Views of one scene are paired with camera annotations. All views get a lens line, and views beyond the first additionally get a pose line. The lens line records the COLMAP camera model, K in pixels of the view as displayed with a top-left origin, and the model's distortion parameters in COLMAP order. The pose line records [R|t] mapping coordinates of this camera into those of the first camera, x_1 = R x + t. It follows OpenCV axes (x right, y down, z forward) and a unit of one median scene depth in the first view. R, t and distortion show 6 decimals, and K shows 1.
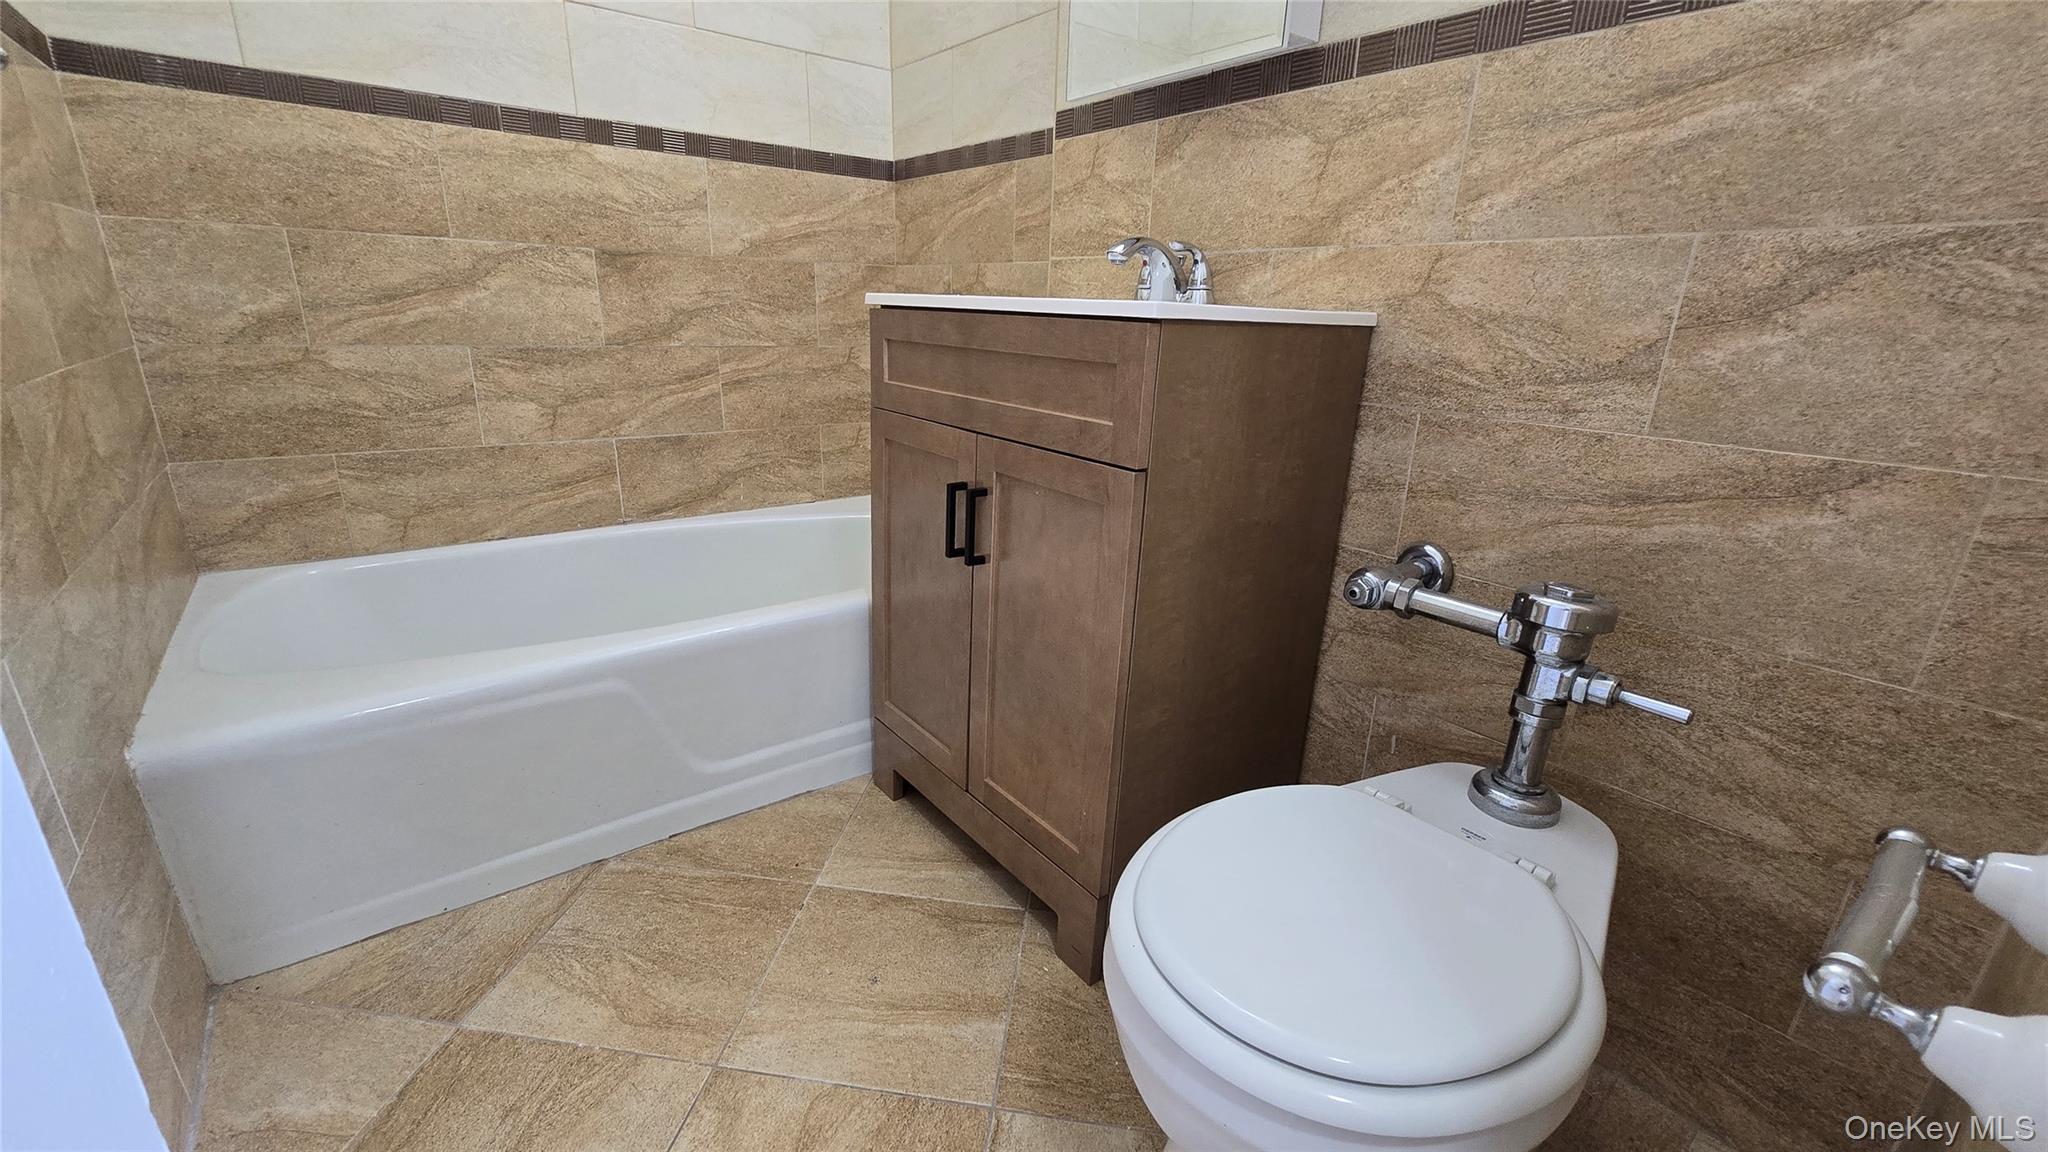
lens RADIAL K [[841.6, 0, 1021.2], [0, 841.6, 567.1], [0, 0, 1]] dist [0.001535, 0.000312]
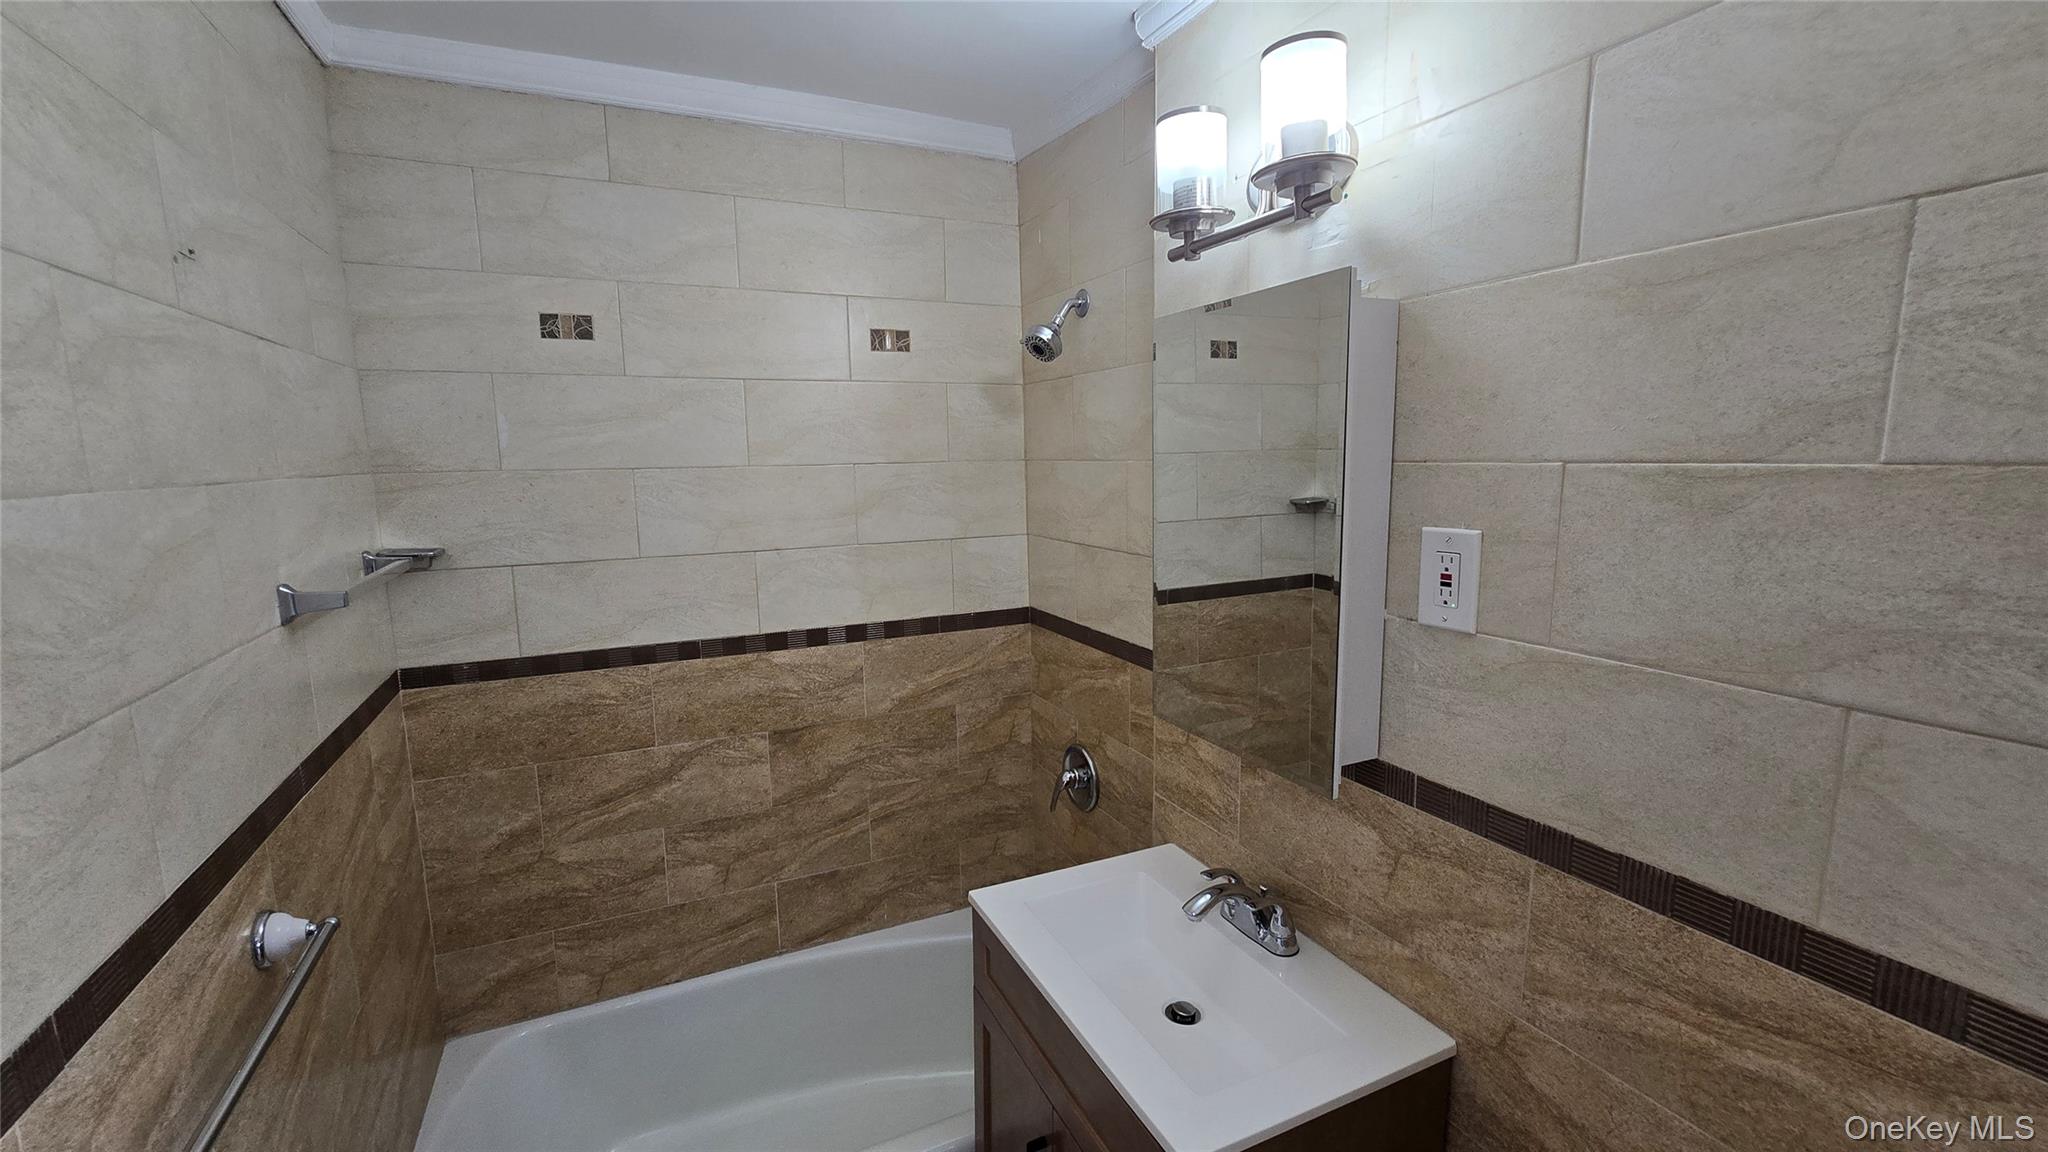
lens RADIAL K [[841.6, 0, 1019.5], [0, 841.6, 579.5], [0, 0, 1]] dist [0.001535, 0.000312]
pose [[0.975304, -0.012303, -0.220522, 0.098298], [-0.022895, 0.987437, -0.156346, -0.430384], [0.219675, 0.157534, 0.962770, -0.085174]]
